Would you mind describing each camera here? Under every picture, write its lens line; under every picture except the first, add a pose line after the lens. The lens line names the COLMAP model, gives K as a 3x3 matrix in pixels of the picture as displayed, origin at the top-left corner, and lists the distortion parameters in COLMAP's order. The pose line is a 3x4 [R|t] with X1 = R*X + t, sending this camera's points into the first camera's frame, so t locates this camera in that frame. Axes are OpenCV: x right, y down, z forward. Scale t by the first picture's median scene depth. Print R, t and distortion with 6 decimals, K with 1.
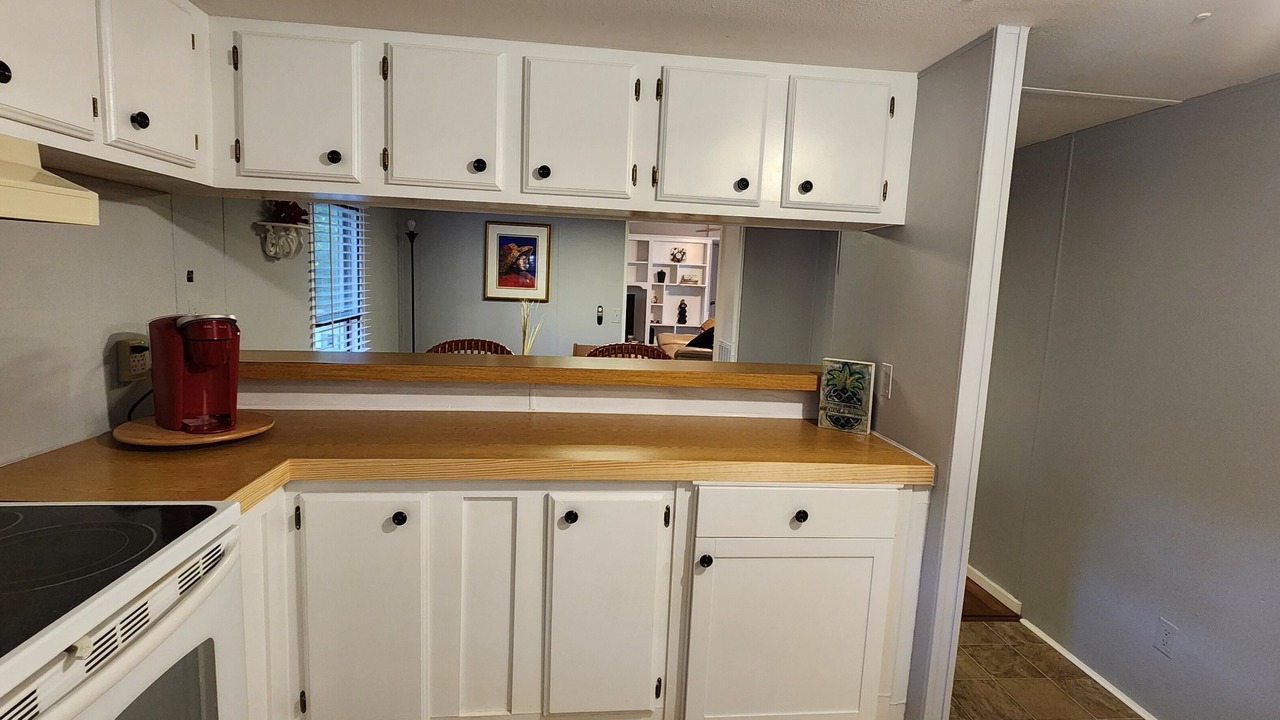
lens RADIAL K [[637.8, 0, 643.3], [0, 637.8, 355.6], [0, 0, 1]] dist [0.002094, -0.000387]
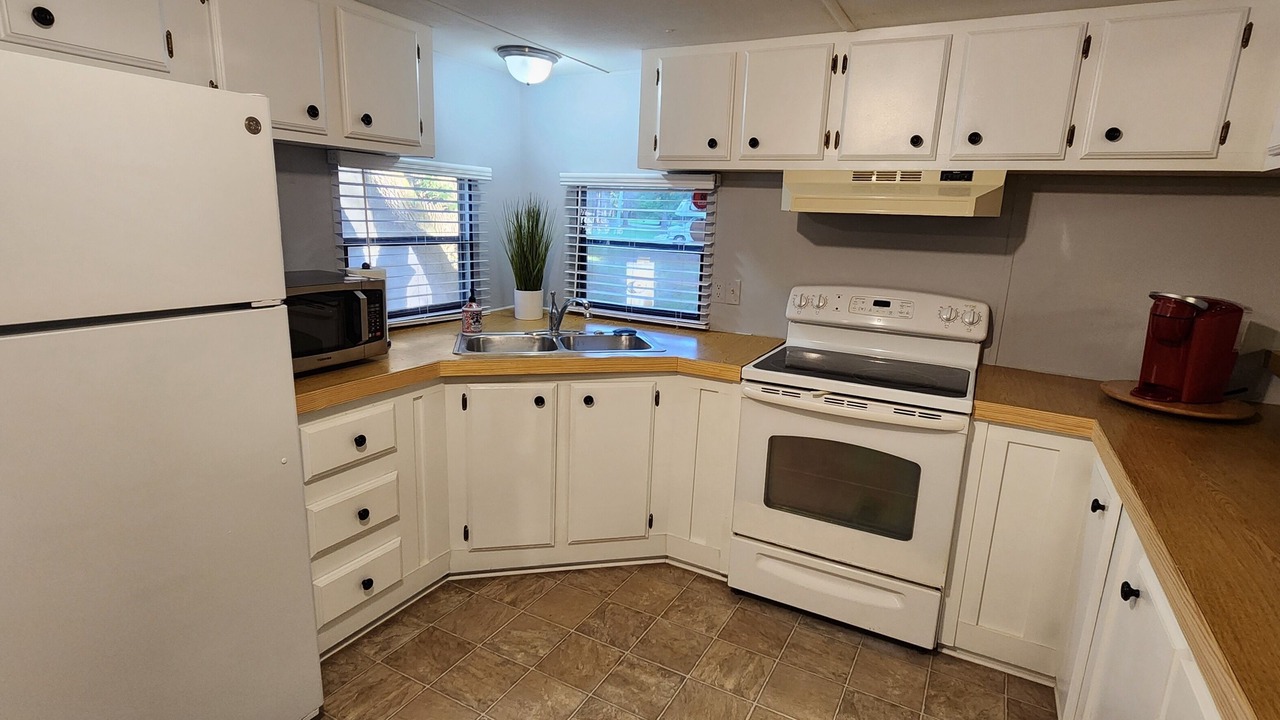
lens RADIAL K [[637.8, 0, 643.3], [0, 637.8, 355.6], [0, 0, 1]] dist [0.002094, -0.000387]
pose [[-0.566509, 0.113202, -0.816243, 0.662809], [-0.164854, 0.954928, 0.246851, -0.074041], [0.807397, 0.274405, -0.522314, 0.772640]]
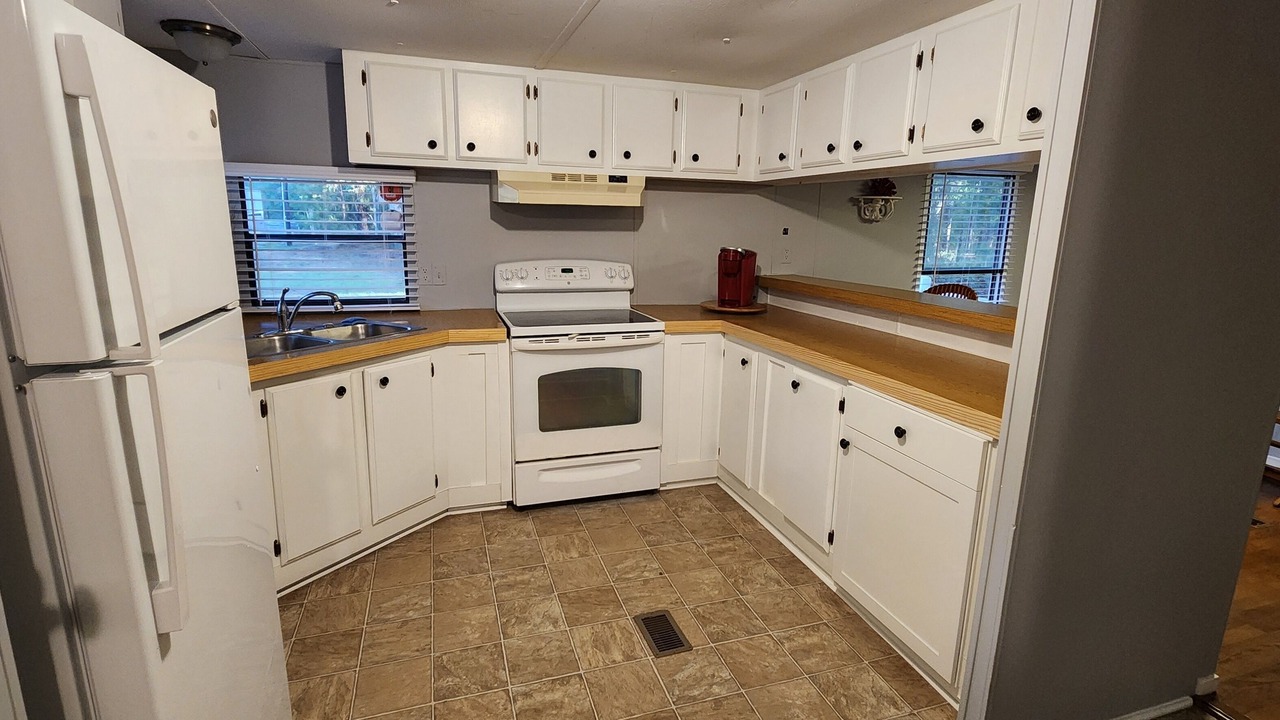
lens RADIAL K [[637.8, 0, 643.3], [0, 637.8, 355.6], [0, 0, 1]] dist [0.002094, -0.000387]
pose [[0.210904, 0.163889, -0.963670, 1.104625], [-0.132040, 0.981586, 0.138039, 0.025056], [0.968548, 0.098130, 0.228660, 0.278348]]
